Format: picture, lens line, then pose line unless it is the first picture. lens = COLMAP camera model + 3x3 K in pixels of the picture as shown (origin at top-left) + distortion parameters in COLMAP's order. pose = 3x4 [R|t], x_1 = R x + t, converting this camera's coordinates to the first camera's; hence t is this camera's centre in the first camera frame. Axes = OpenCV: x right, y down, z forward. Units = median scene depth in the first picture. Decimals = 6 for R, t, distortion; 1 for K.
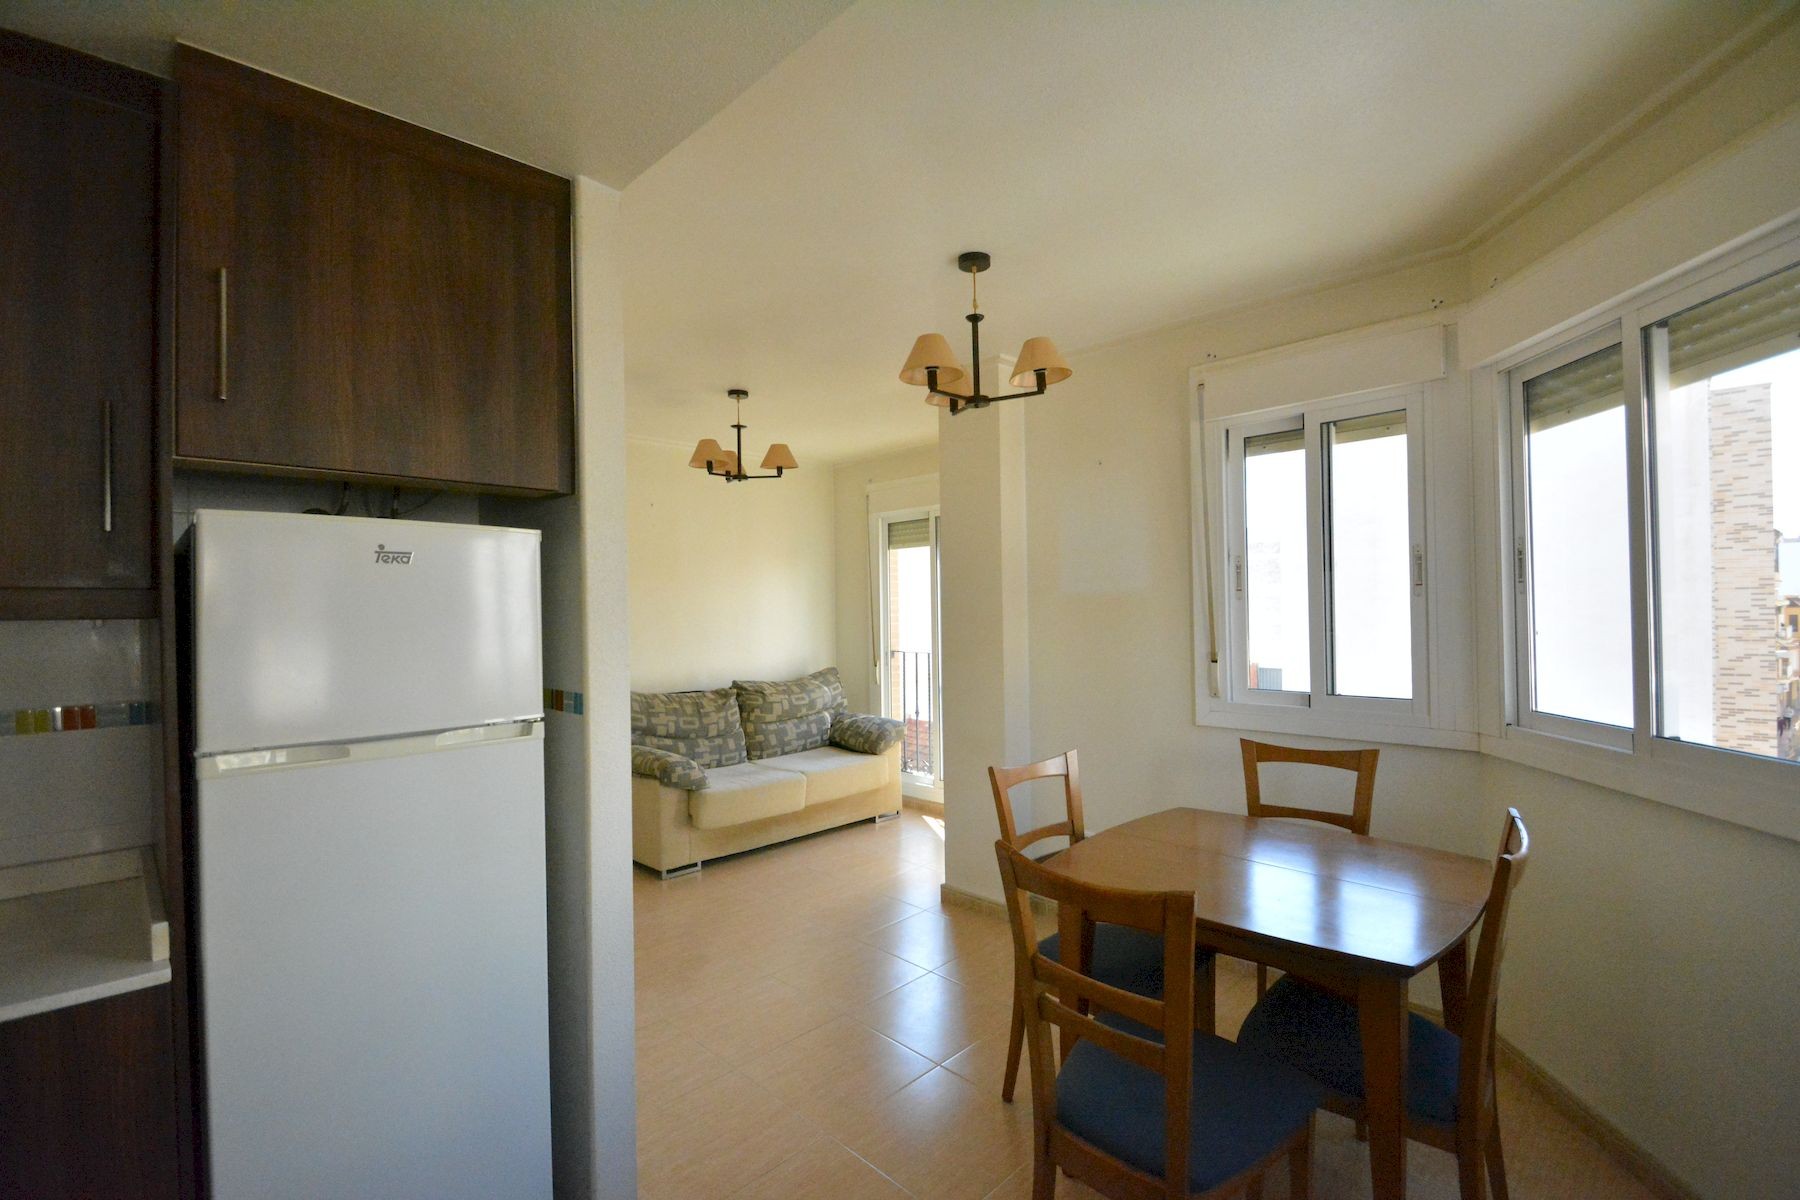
lens RADIAL K [[786.5, 0, 900.0], [0, 786.5, 600.0], [0, 0, 1]] dist [0.001688, -0.000687]
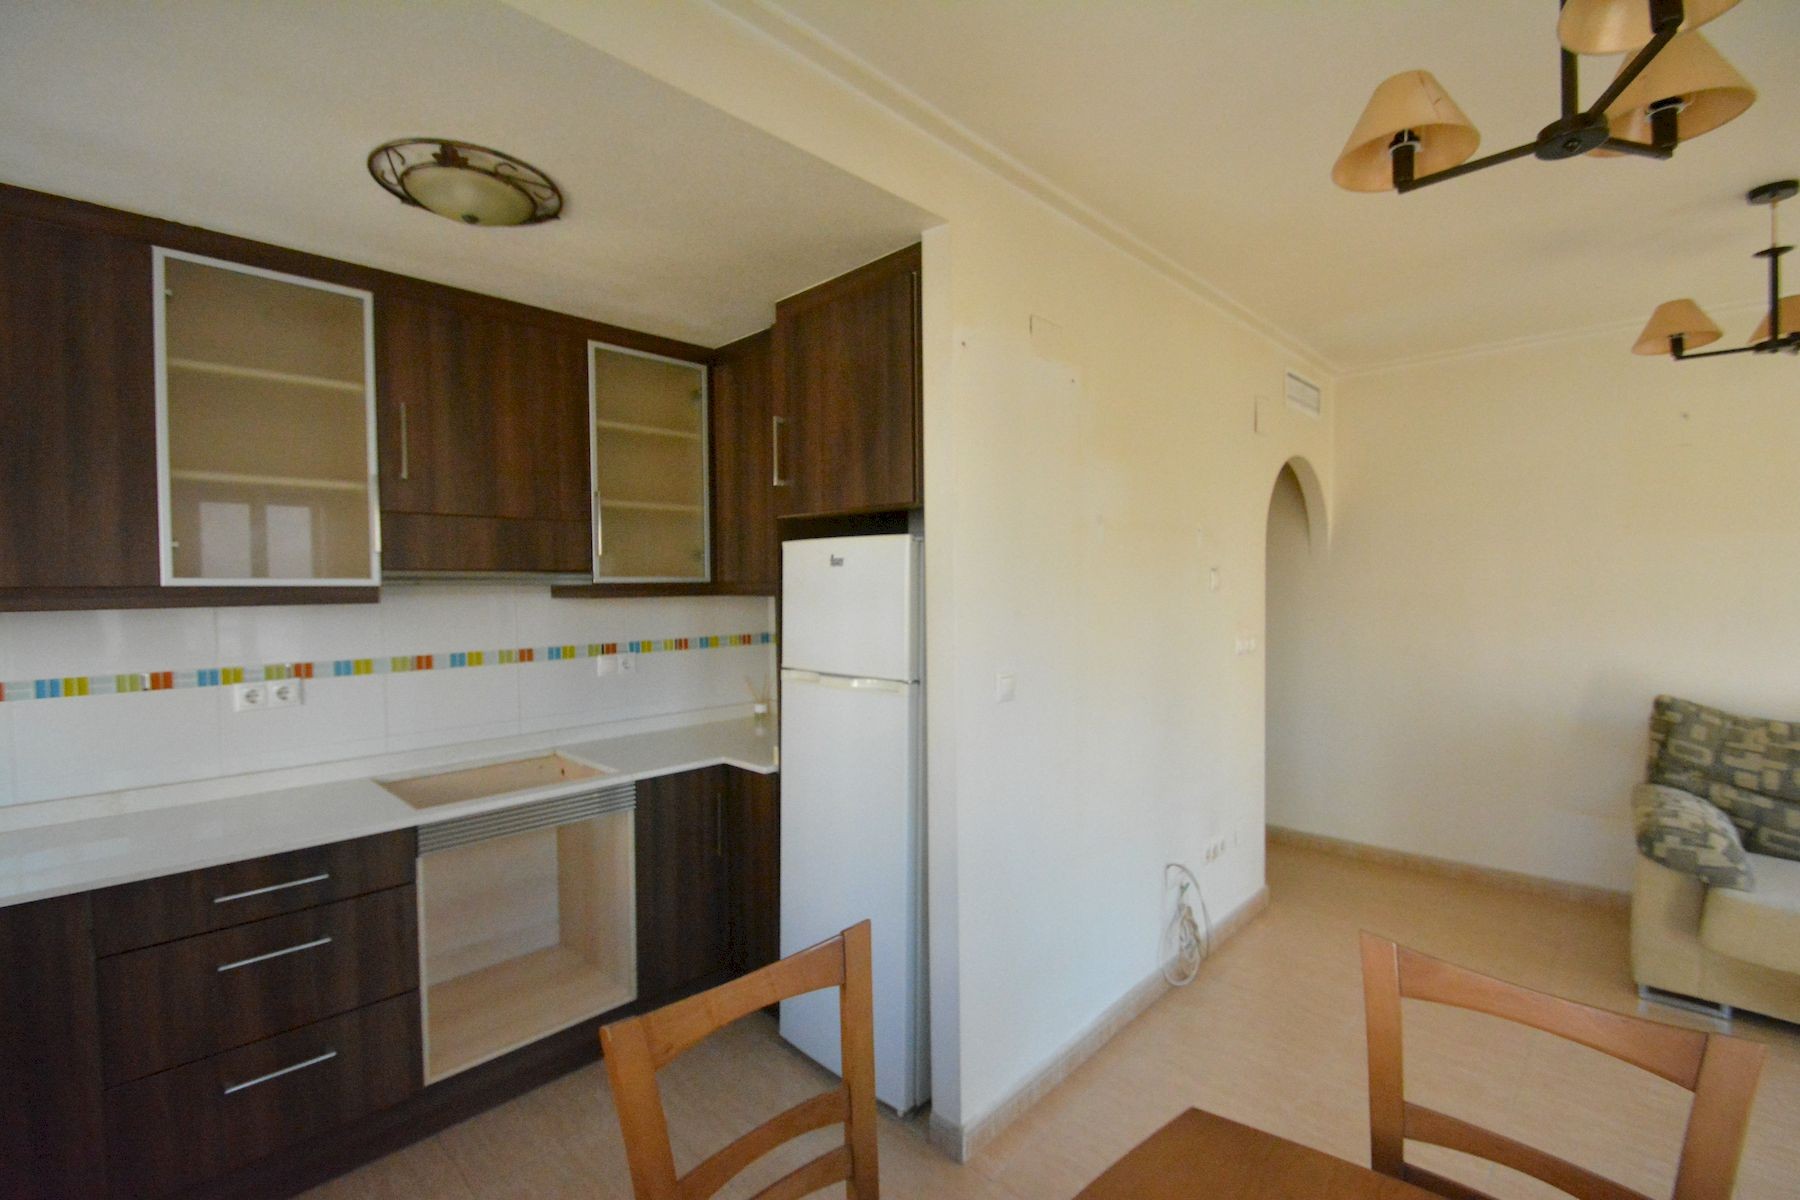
lens RADIAL K [[786.5, 0, 900.0], [0, 786.5, 600.0], [0, 0, 1]] dist [0.001688, -0.000687]
pose [[0.035954, 0.042024, -0.998469, 0.318457], [0.019204, 0.998902, 0.042734, -0.015008], [0.999169, -0.020711, 0.035108, 0.363343]]
